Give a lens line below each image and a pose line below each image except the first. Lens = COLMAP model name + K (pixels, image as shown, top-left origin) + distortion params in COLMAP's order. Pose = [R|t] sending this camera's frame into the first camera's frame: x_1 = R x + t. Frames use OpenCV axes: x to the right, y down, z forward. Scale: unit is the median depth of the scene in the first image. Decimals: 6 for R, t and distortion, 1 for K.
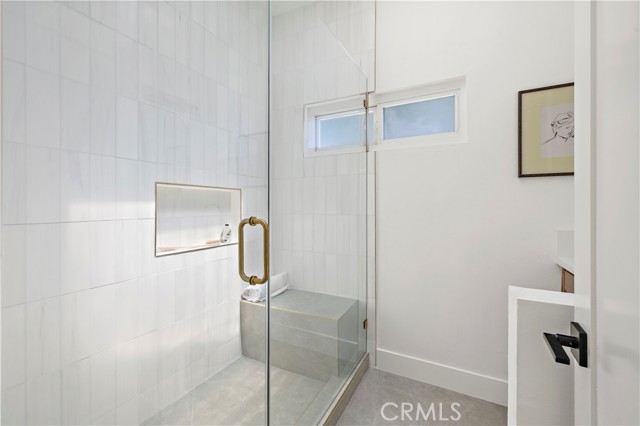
lens RADIAL K [[269.6, 0, 320.7], [0, 269.6, 211.3], [0, 0, 1]] dist [0.002654, 0.000279]
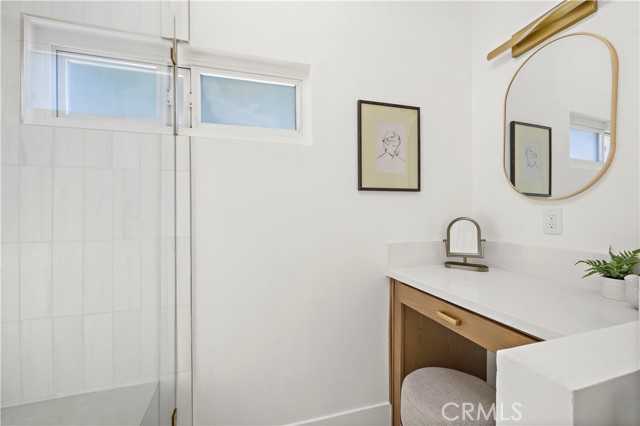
lens RADIAL K [[269.6, 0, 320.7], [0, 269.6, 211.3], [0, 0, 1]] dist [0.002654, 0.000279]
pose [[0.718015, -0.002128, 0.696025, -0.019286], [0.018423, 0.999703, -0.015949, -0.030835], [-0.695784, 0.024275, 0.717841, 0.328300]]
